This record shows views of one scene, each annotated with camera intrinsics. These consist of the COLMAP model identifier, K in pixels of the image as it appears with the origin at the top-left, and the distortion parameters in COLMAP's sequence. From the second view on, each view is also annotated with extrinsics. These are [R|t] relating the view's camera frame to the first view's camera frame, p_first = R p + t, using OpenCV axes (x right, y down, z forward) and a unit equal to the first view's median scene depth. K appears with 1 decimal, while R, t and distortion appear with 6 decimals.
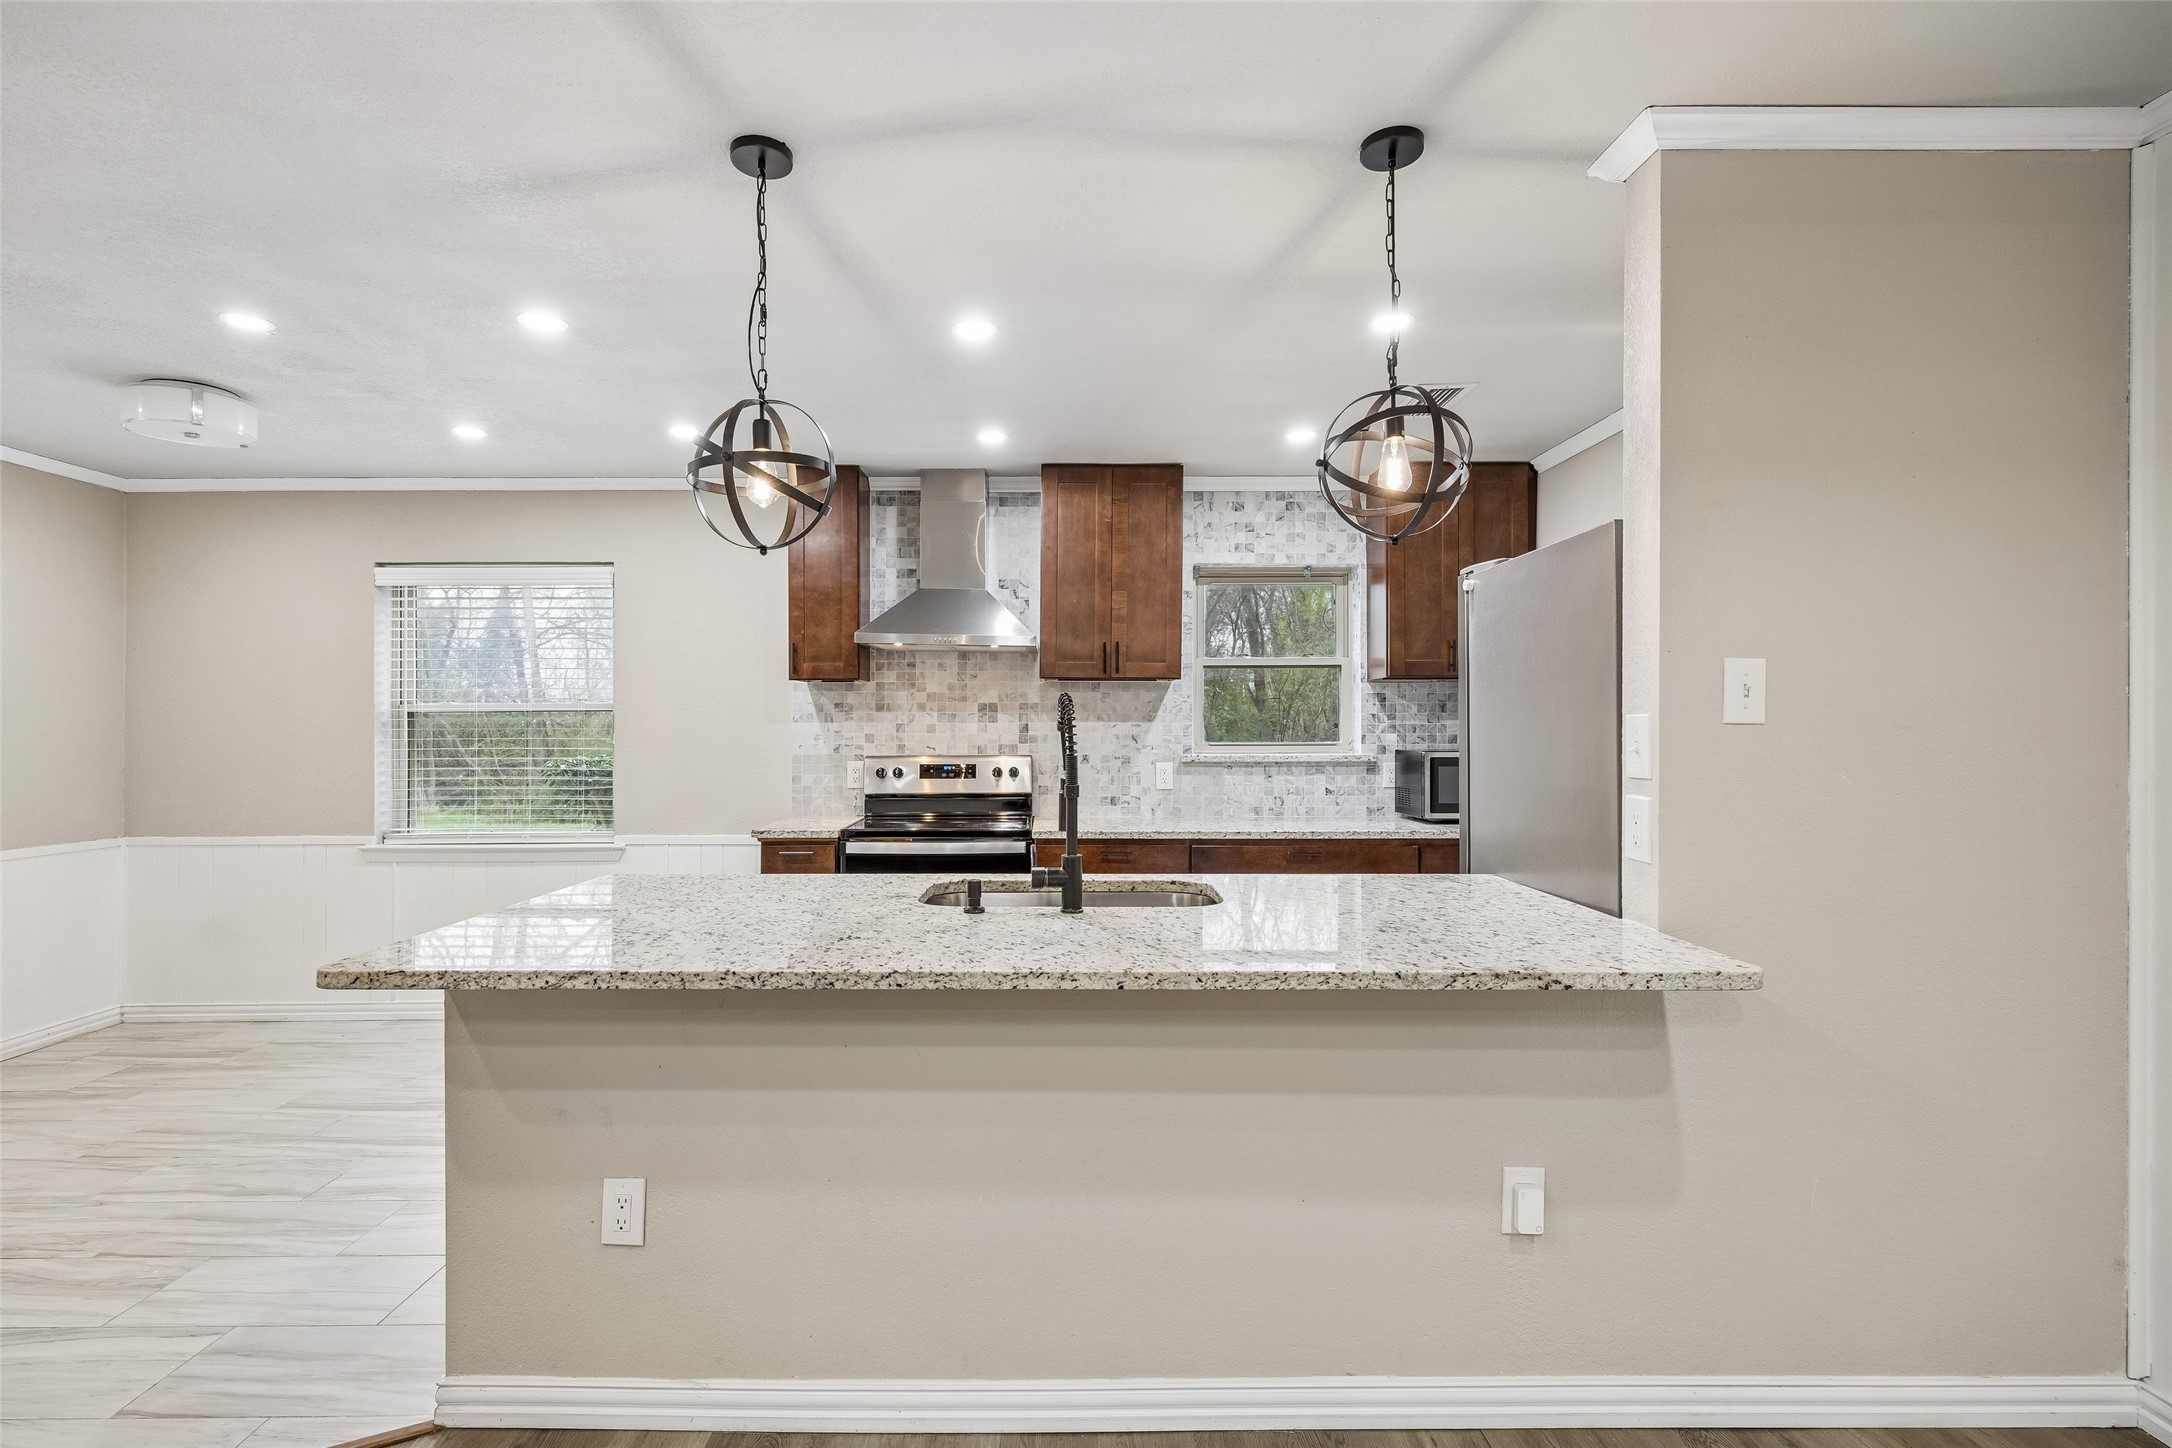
lens RADIAL K [[1019.9, 0, 1075.4], [0, 1019.9, 720.7], [0, 0, 1]] dist [-0.000715, -0.002616]
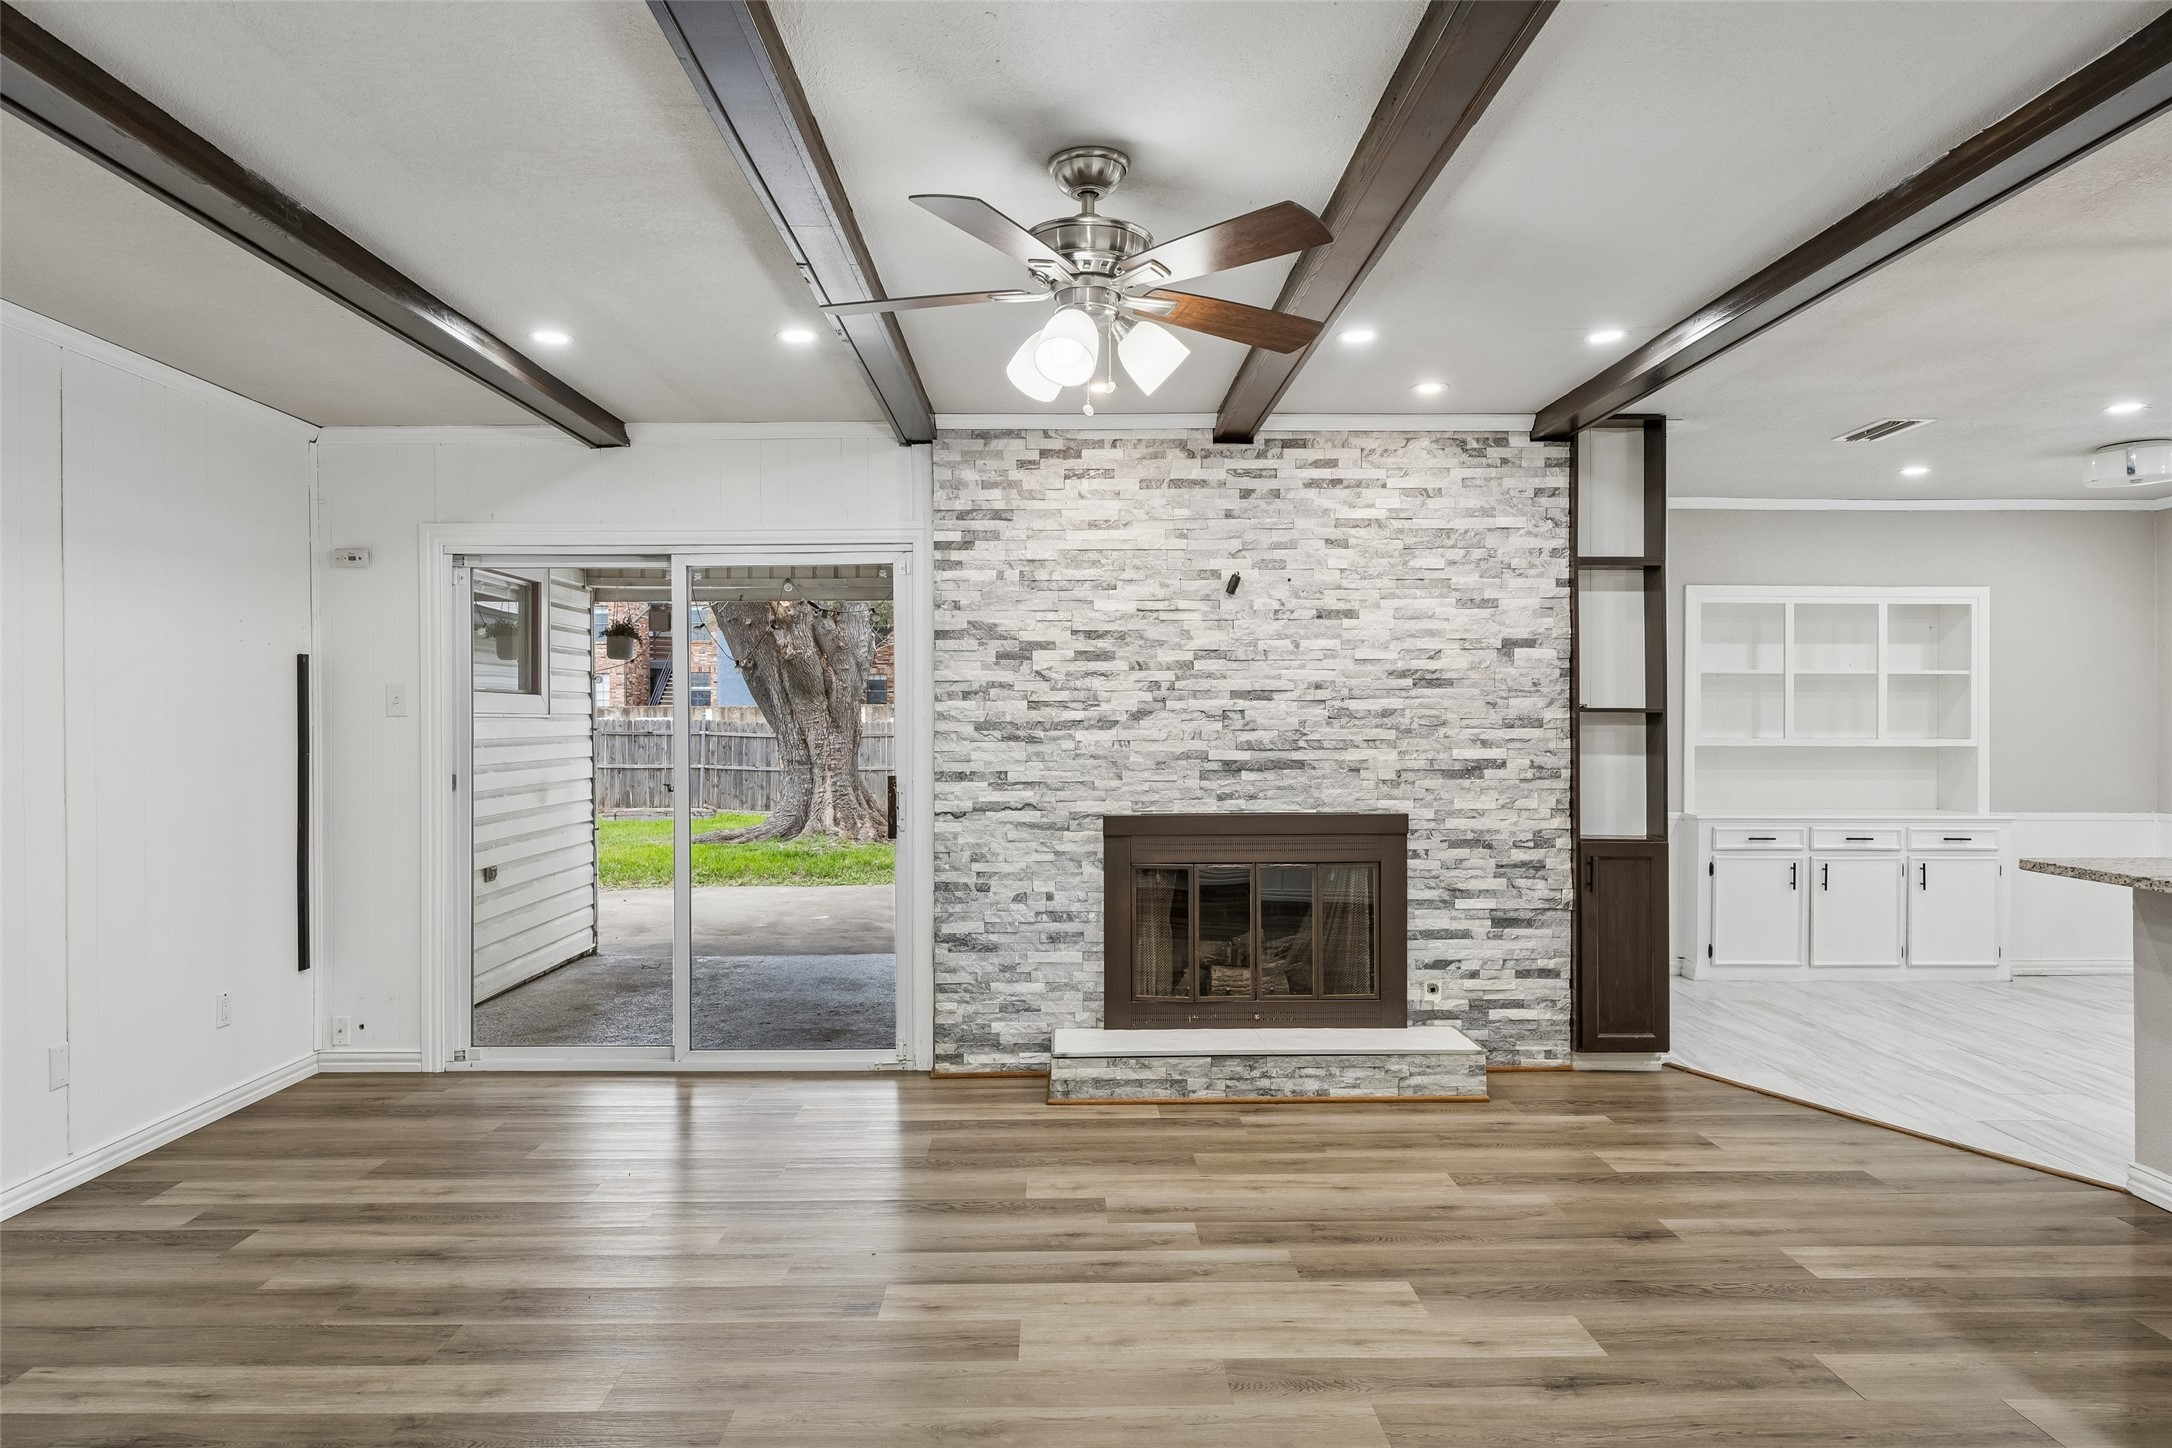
lens RADIAL K [[1313.3, 0, 1075.1], [0, 1313.3, 726.9], [0, 0, 1]] dist [-0.004845, 0.002335]
pose [[0.004544, 0.004634, -0.999979, 0.533500], [0.011233, 0.999926, 0.004685, -0.003685], [0.999927, -0.011254, 0.004492, -0.224166]]
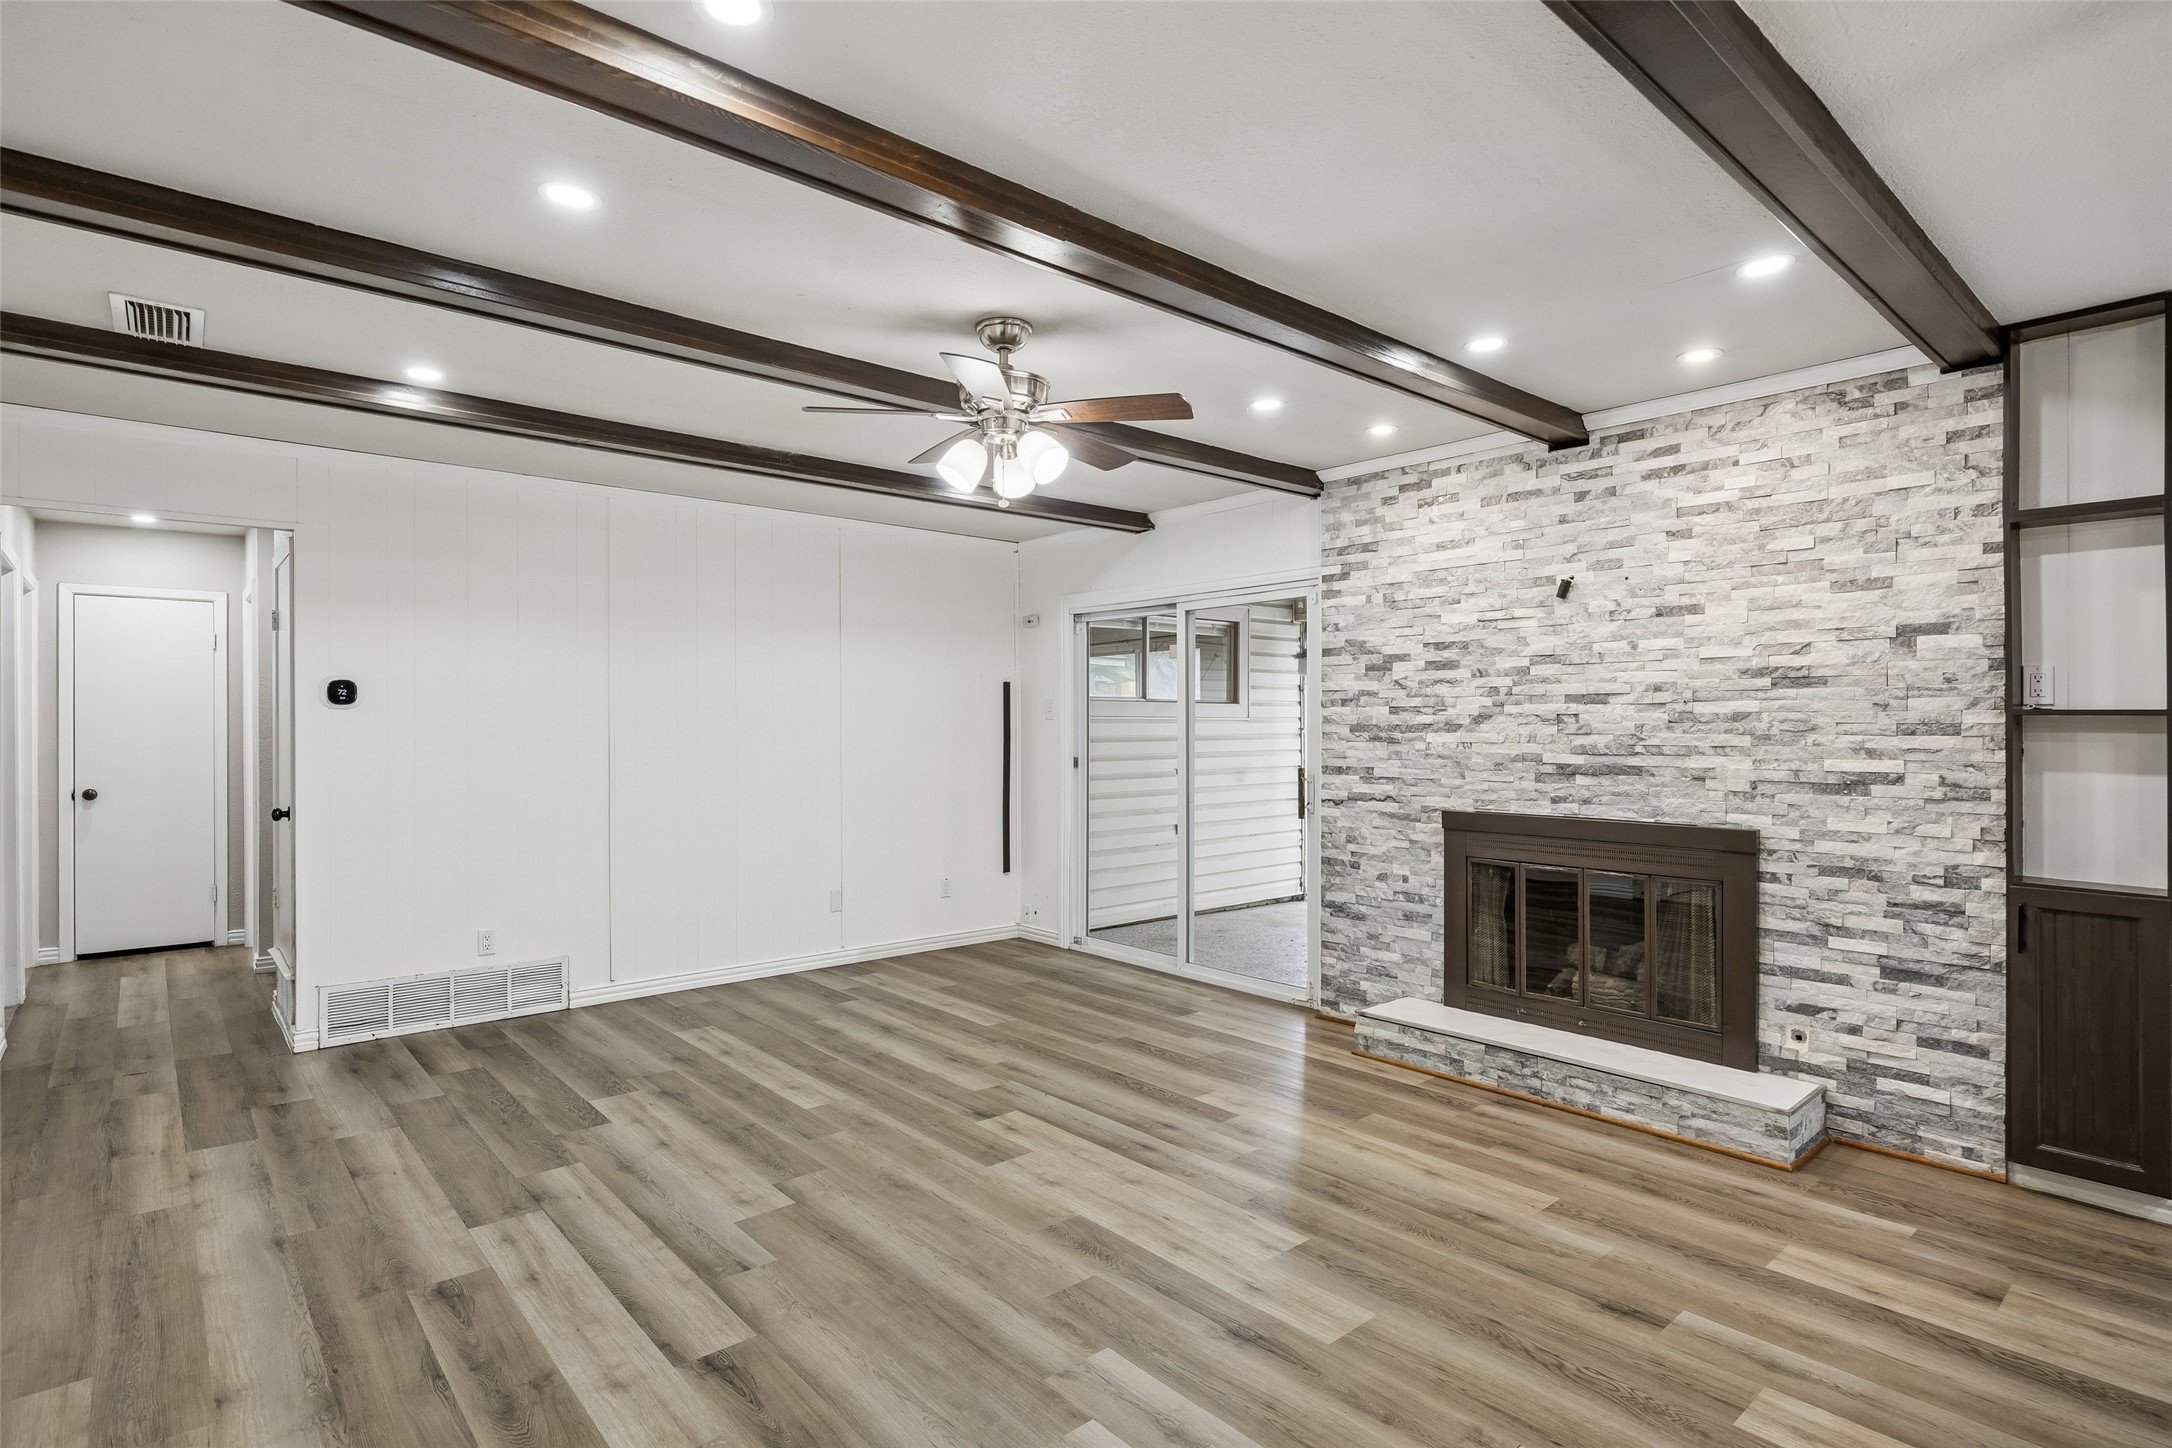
lens RADIAL K [[1113.1, 0, 1068.3], [0, 1113.1, 732.4], [0, 0, 1]] dist [0.005452, 0.000290]
pose [[-0.768040, 0.001991, -0.640399, 0.363951], [0.002344, 0.999997, 0.000299, 0.002797], [0.640398, -0.001272, -0.768043, 0.340159]]
